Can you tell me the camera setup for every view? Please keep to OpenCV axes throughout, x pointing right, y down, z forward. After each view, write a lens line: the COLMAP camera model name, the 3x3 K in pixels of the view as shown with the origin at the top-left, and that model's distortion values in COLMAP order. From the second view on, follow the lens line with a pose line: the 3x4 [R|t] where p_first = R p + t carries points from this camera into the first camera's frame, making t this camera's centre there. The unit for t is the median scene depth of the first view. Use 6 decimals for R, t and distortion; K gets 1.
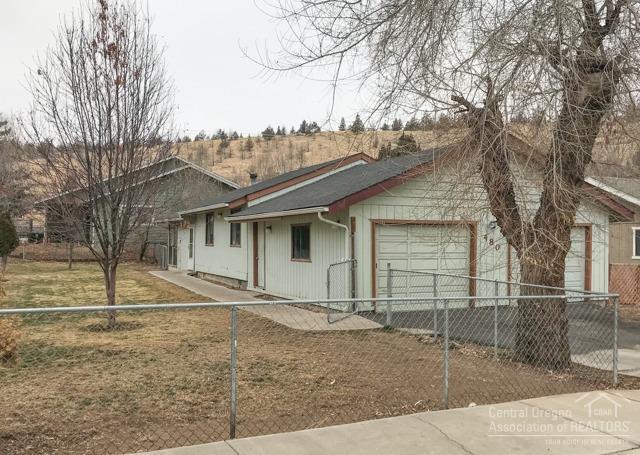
lens RADIAL K [[614.6, 0, 320.0], [0, 614.6, 227.5], [0, 0, 1]] dist [0.000838, -0.000770]
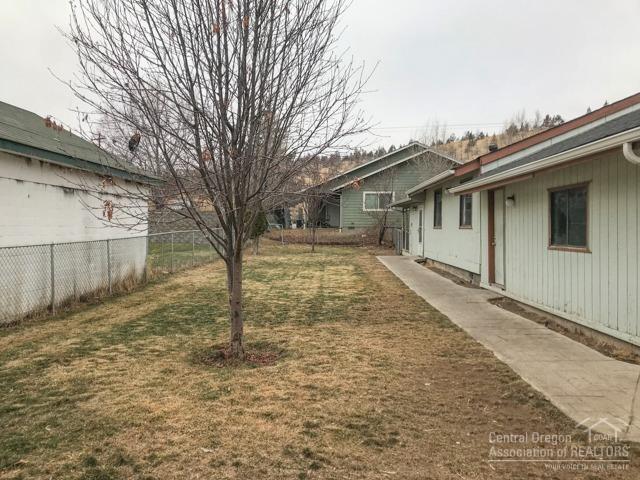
lens RADIAL K [[522.2, 0, 320.0], [0, 522.2, 240.0], [0, 0, 1]] dist [-0.061409, -0.000594]
pose [[0.905559, 0.013905, -0.423991, -0.022260], [0.004599, 0.999082, 0.042590, 0.013739], [0.424194, -0.040518, 0.904664, 0.271407]]
